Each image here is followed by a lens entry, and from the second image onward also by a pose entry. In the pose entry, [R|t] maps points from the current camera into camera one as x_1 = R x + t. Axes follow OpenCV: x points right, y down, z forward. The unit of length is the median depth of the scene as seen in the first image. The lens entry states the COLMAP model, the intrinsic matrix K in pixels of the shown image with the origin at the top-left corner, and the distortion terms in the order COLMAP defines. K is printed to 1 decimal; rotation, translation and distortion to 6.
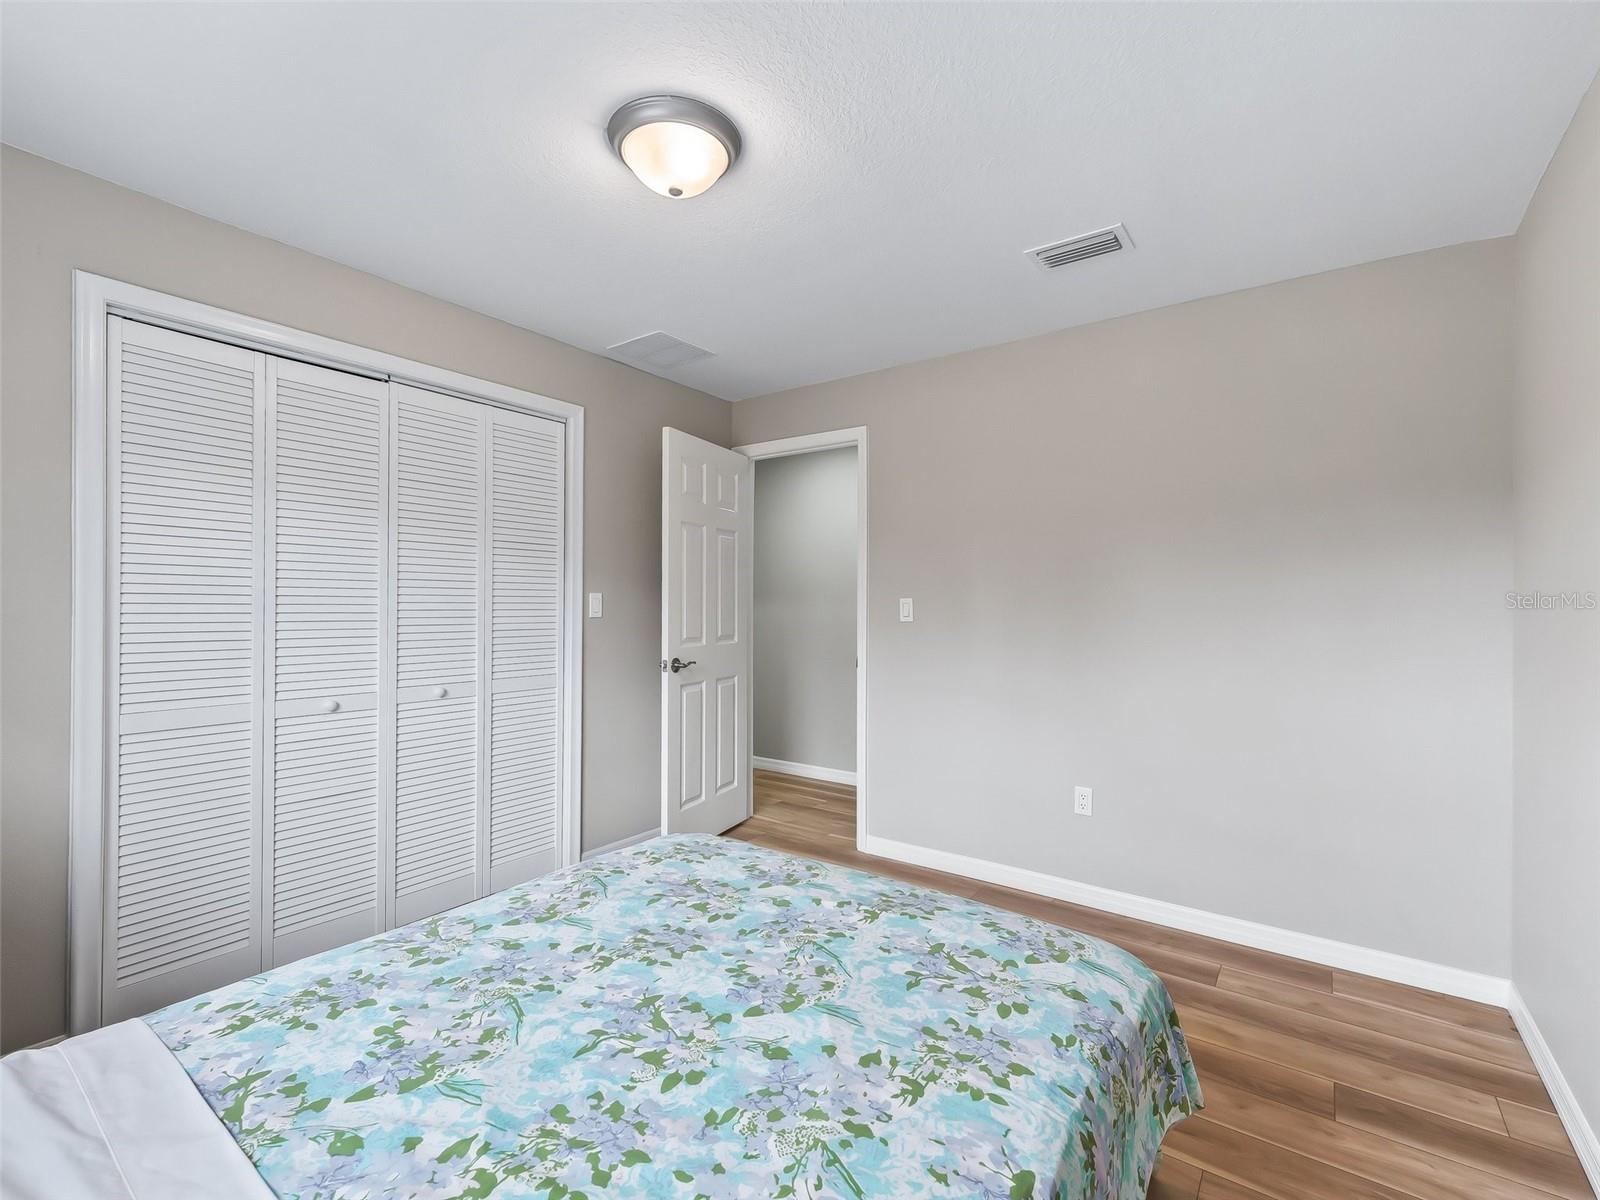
lens RADIAL K [[739.1, 0, 789.1], [0, 739.1, 601.5], [0, 0, 1]] dist [0.014977, -0.004227]
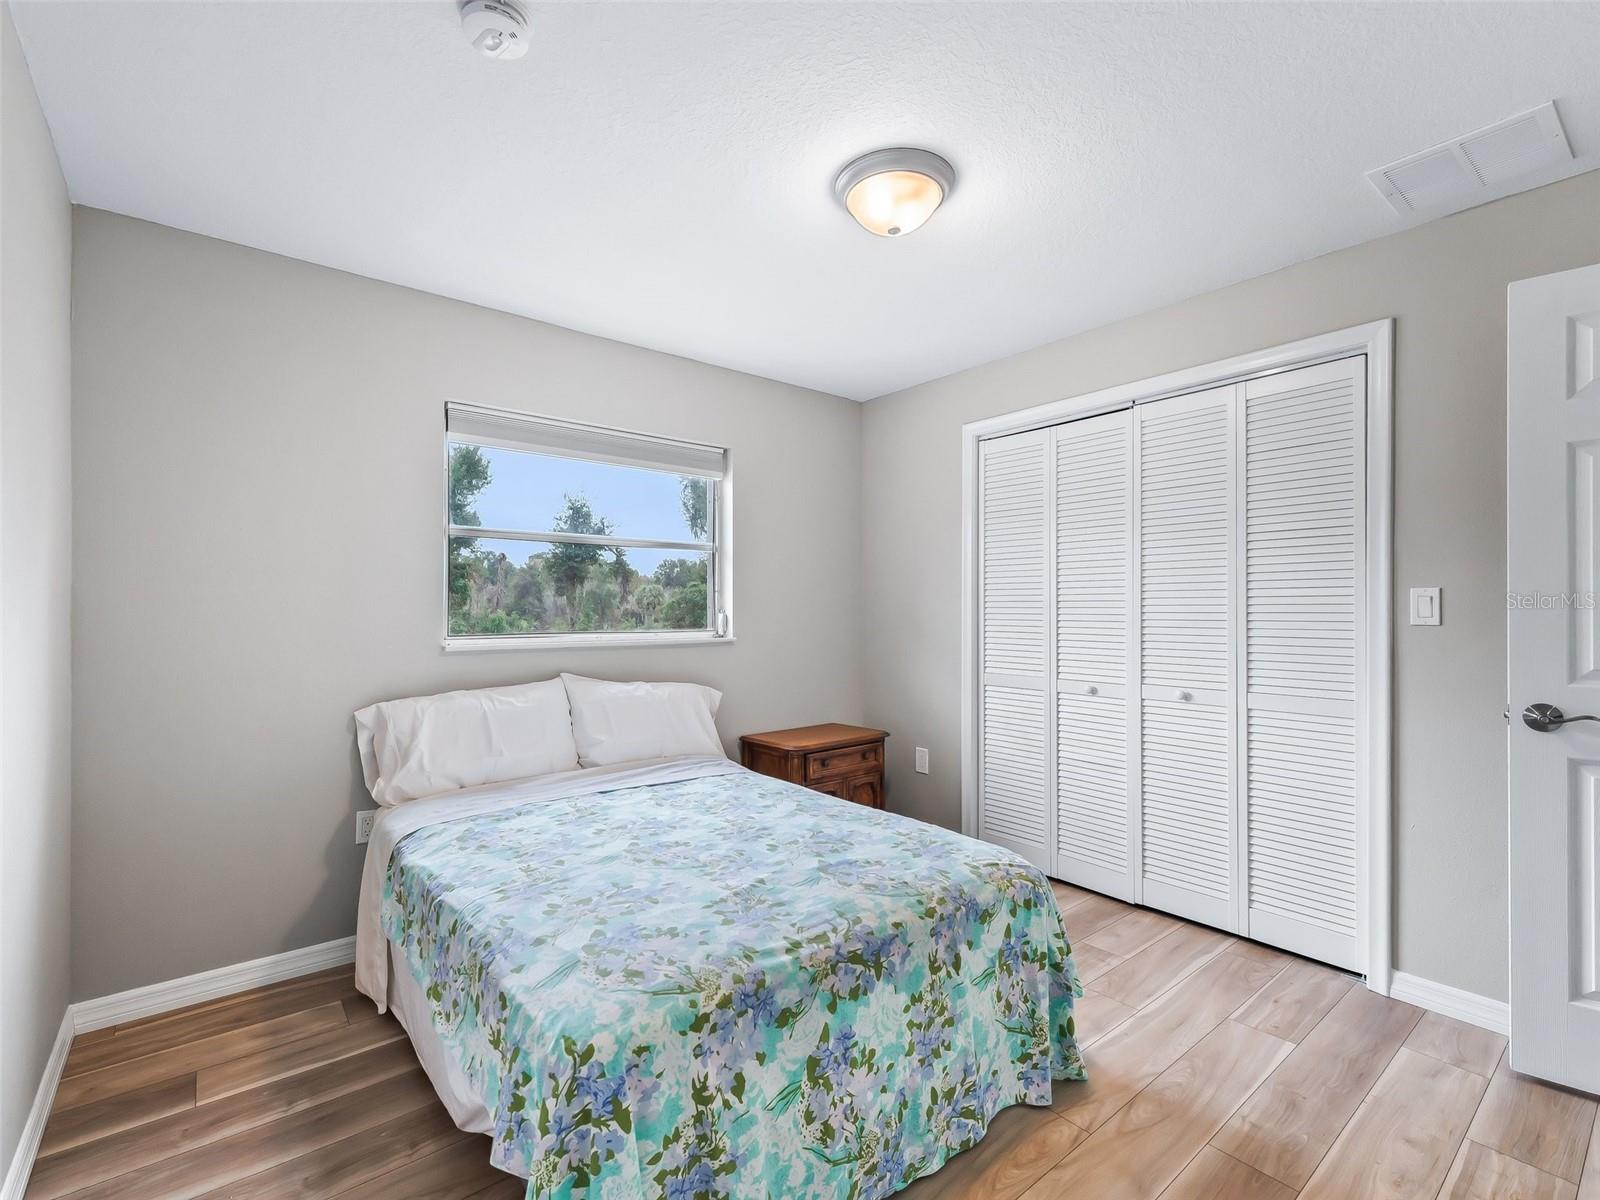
lens RADIAL K [[739.1, 0, 791.7], [0, 739.1, 607.8], [0, 0, 1]] dist [0.014977, -0.004227]
pose [[-0.276805, -0.008019, -0.960893, 1.109381], [0.003893, 0.999948, -0.009467, 0.022107], [0.960918, -0.006362, -0.276759, 1.357888]]
